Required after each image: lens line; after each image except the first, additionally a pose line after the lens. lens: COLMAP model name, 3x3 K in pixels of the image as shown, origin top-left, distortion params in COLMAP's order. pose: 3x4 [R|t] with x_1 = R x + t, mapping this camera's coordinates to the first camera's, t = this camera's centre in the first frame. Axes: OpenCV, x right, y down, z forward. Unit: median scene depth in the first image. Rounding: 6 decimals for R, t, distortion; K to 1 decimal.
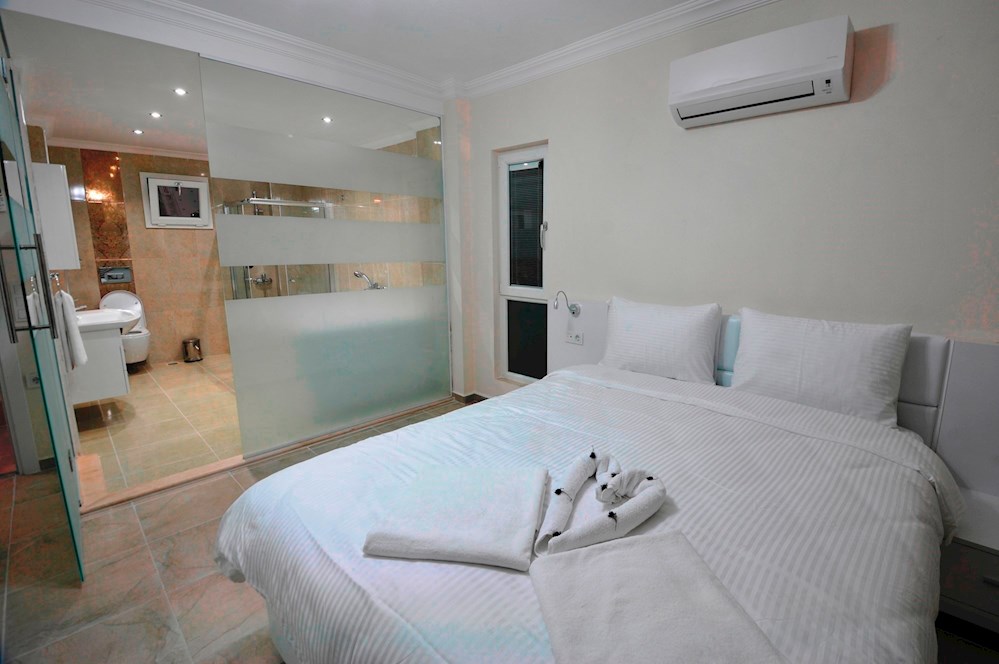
lens RADIAL K [[455.8, 0, 499.5], [0, 455.8, 332.0], [0, 0, 1]] dist [-0.000422, -0.000236]
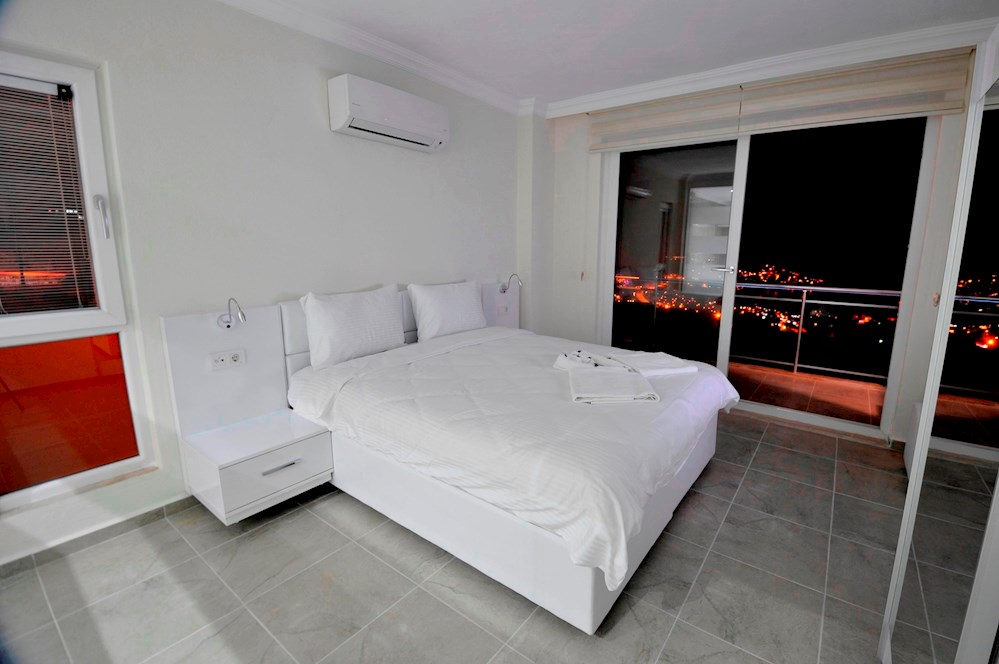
lens RADIAL K [[455.8, 0, 499.5], [0, 455.8, 332.0], [0, 0, 1]] dist [-0.000422, -0.000236]
pose [[-0.123472, -0.182483, 0.975425, -0.587515], [0.173388, 0.963859, 0.202267, -0.101428], [-0.977083, 0.194101, -0.087369, 0.579606]]
